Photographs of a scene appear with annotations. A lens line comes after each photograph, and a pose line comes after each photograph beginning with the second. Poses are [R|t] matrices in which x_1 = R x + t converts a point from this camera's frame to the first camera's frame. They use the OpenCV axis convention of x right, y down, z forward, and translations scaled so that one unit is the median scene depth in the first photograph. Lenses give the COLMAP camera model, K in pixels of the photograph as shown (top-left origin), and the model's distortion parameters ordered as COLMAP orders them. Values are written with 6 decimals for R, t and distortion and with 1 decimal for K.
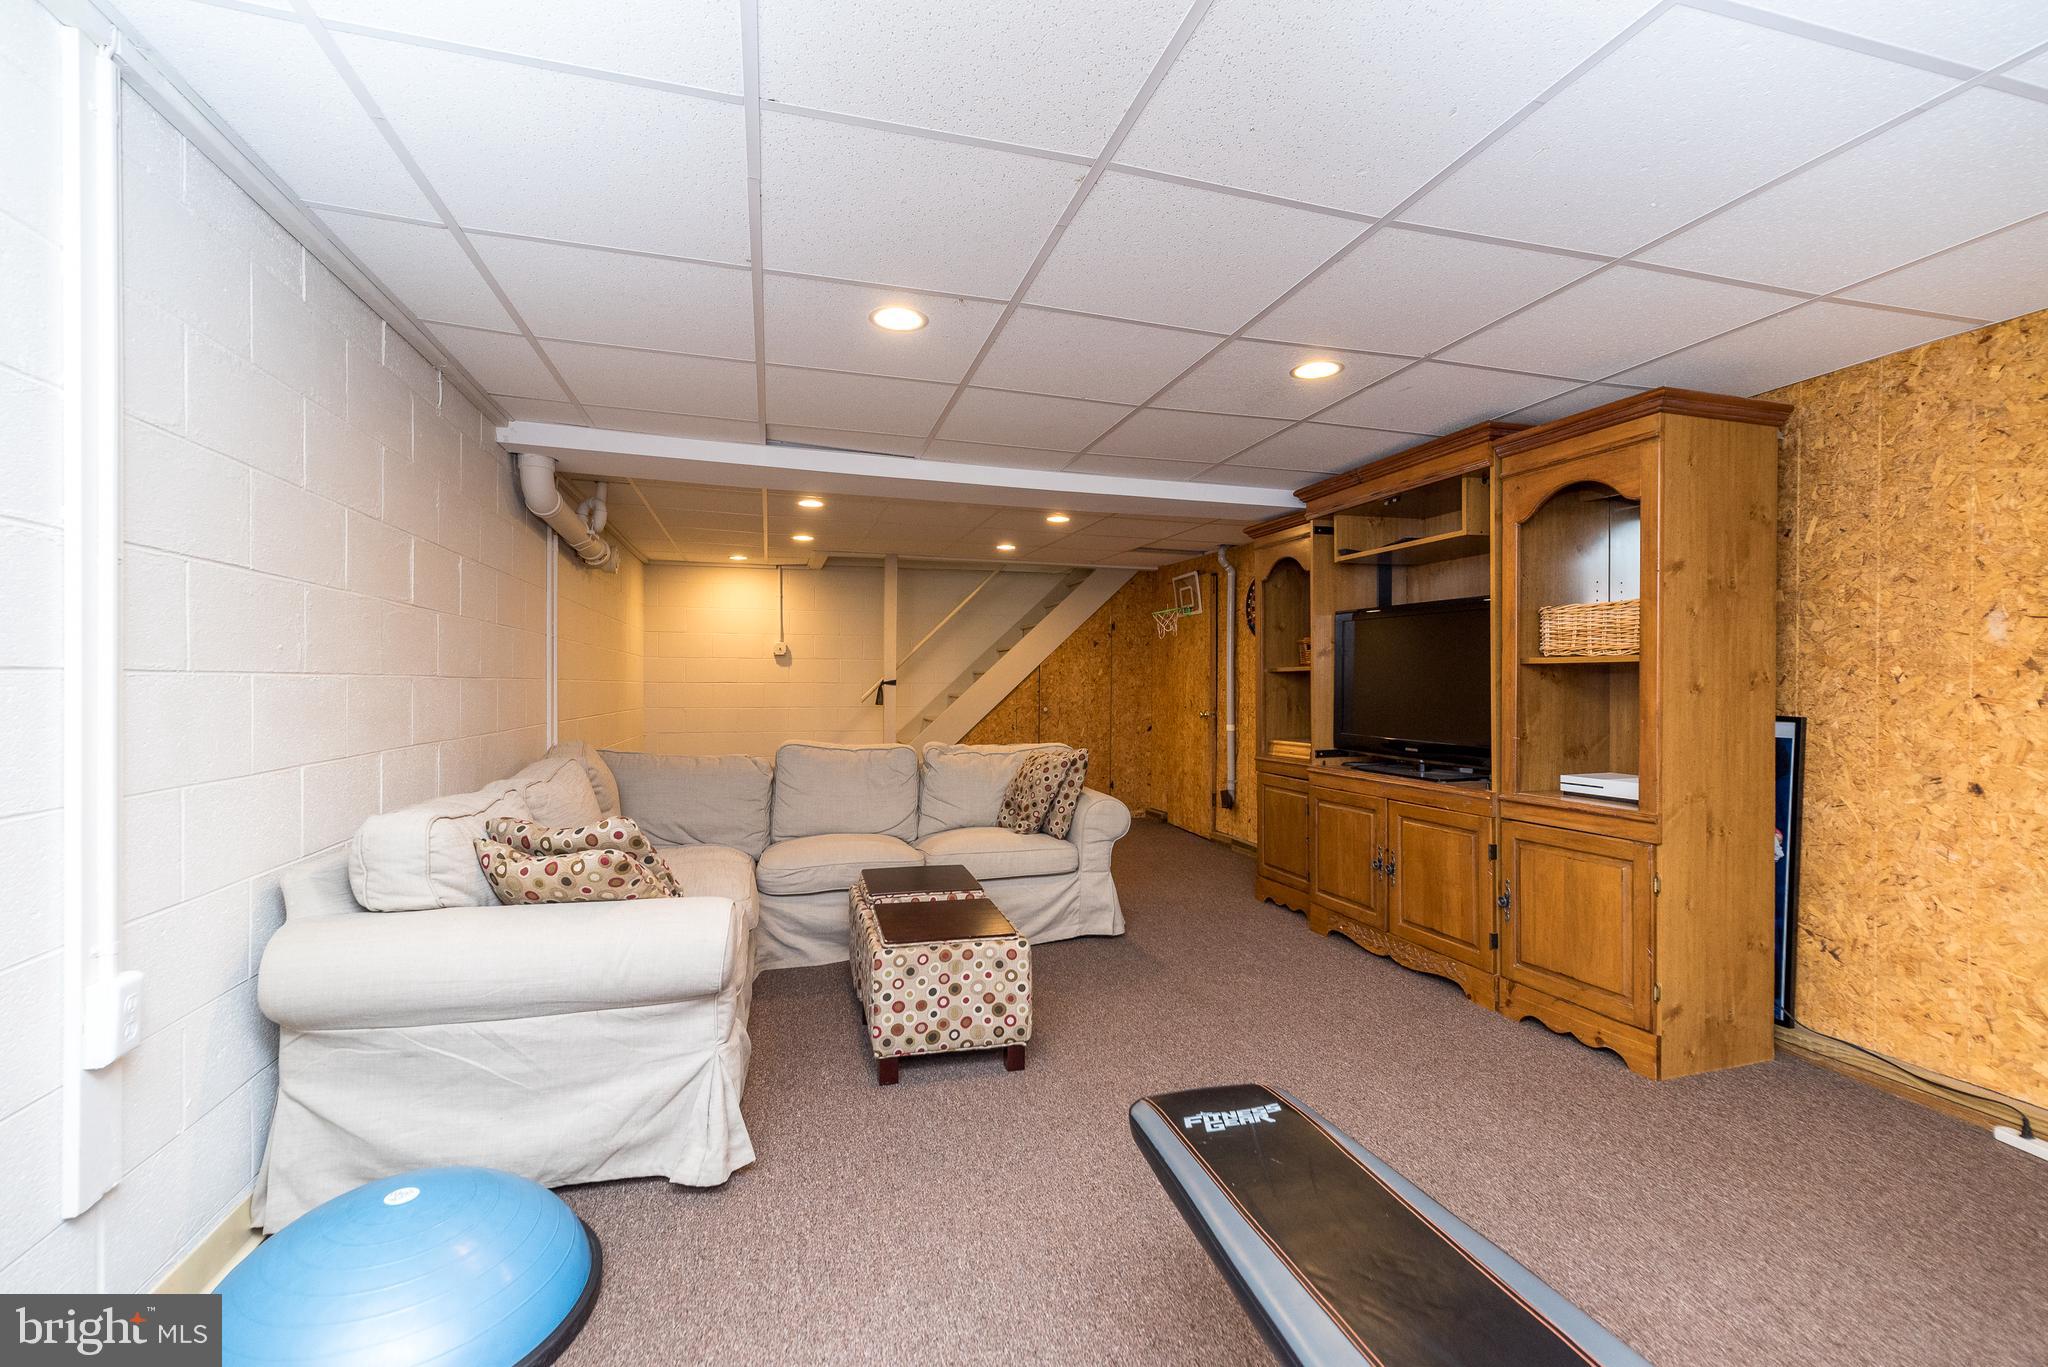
lens RADIAL K [[895.6, 0, 1020.9], [0, 895.6, 683.3], [0, 0, 1]] dist [0.006973, 0.001018]
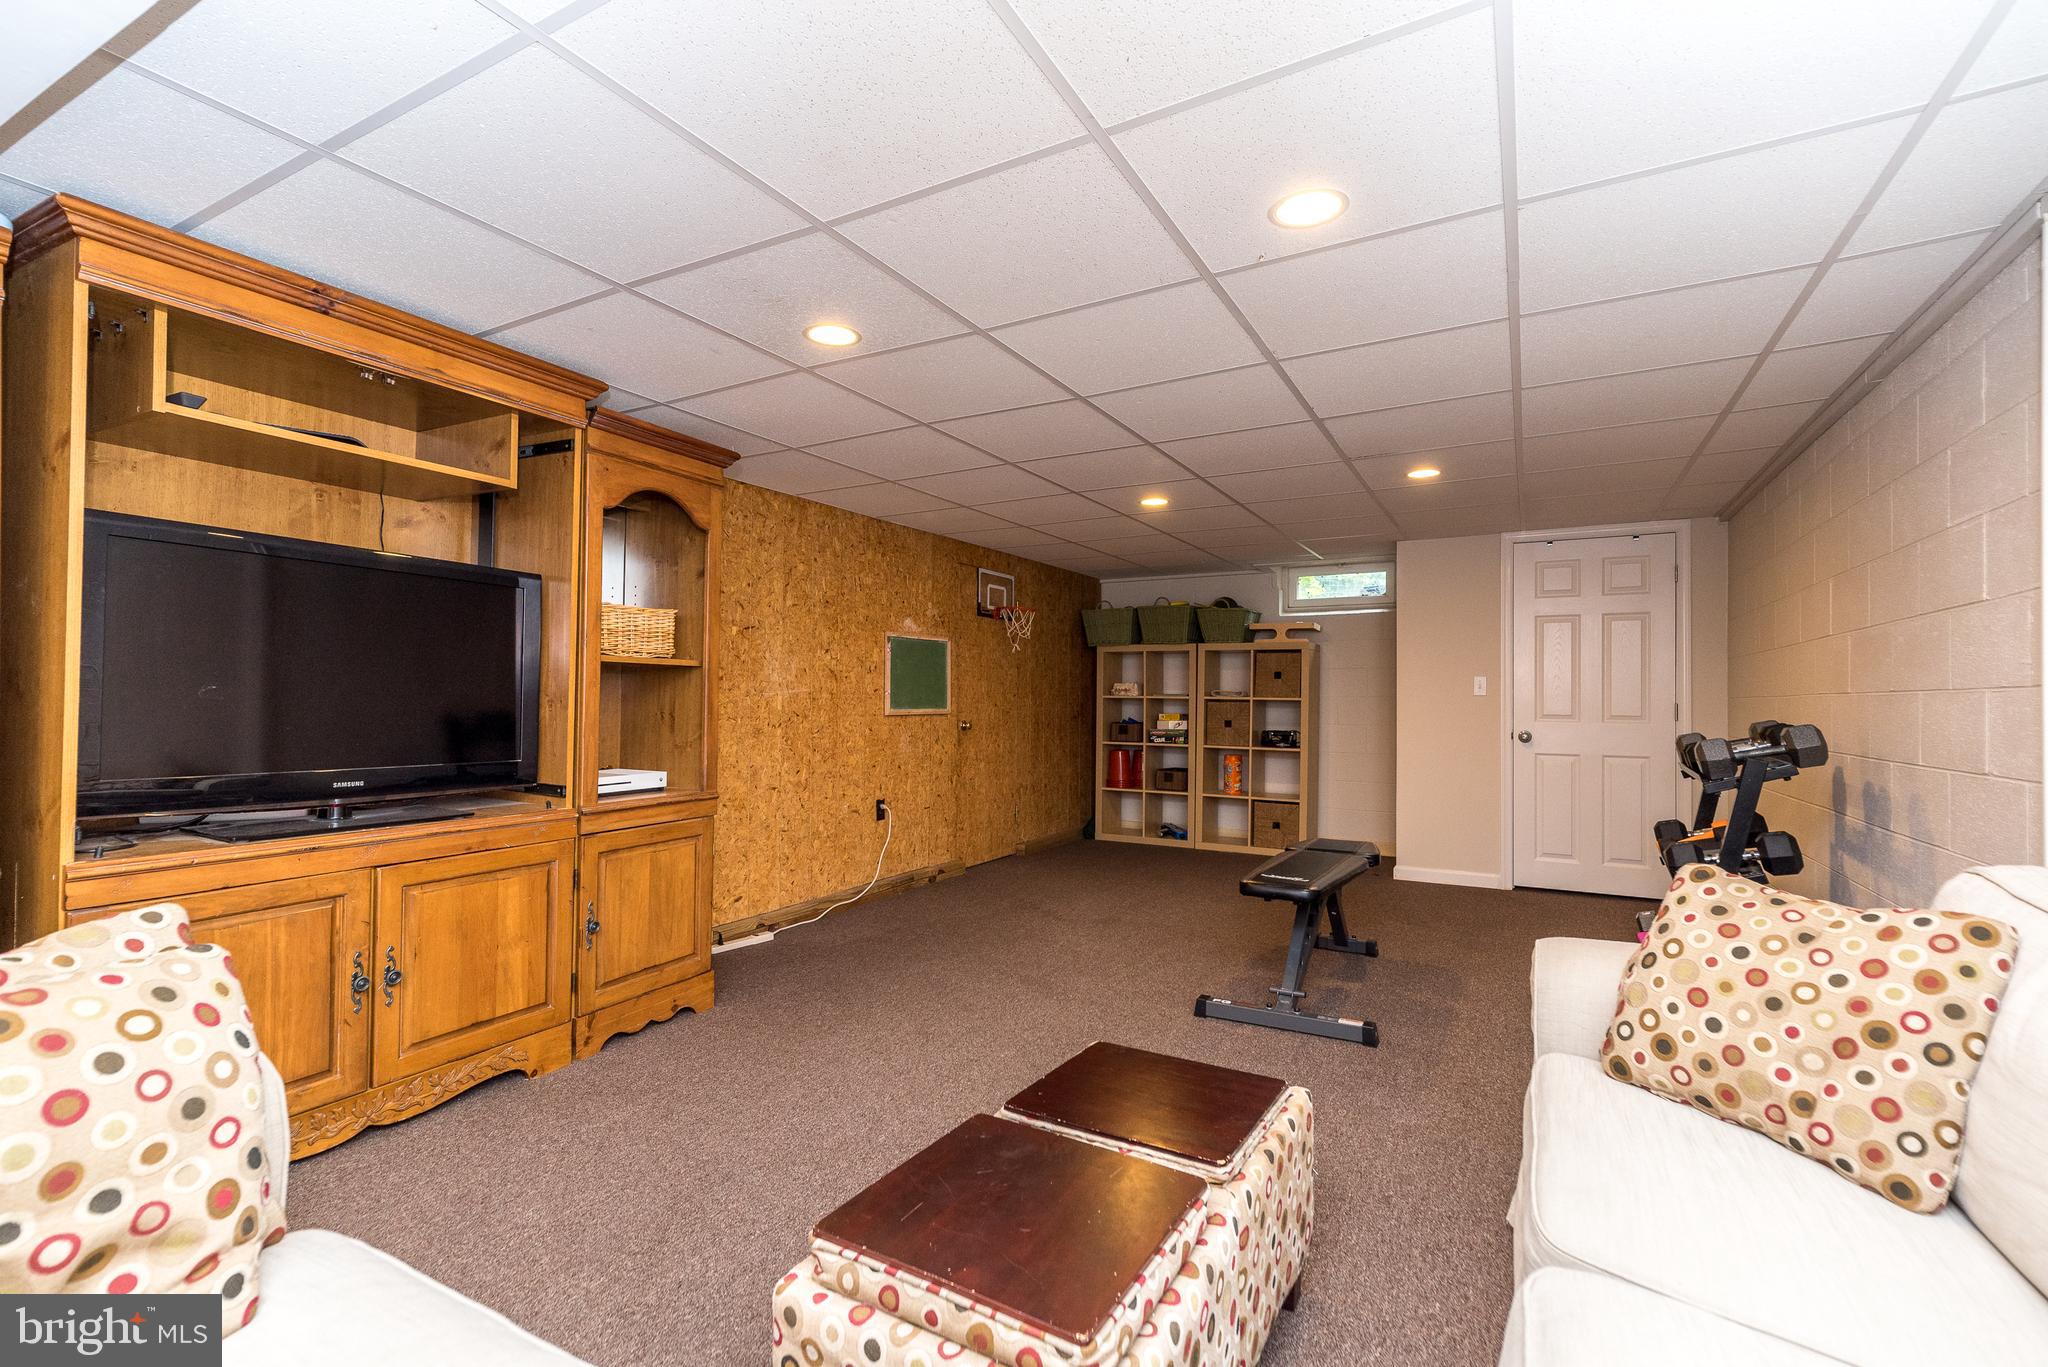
lens RADIAL K [[895.6, 0, 1019.9], [0, 895.6, 695.2], [0, 0, 1]] dist [0.006973, 0.001018]
pose [[-0.705968, -0.002531, 0.708239, -0.394533], [-0.010575, 0.999920, -0.006967, 0.015657], [-0.708165, -0.012408, -0.705938, 1.349380]]
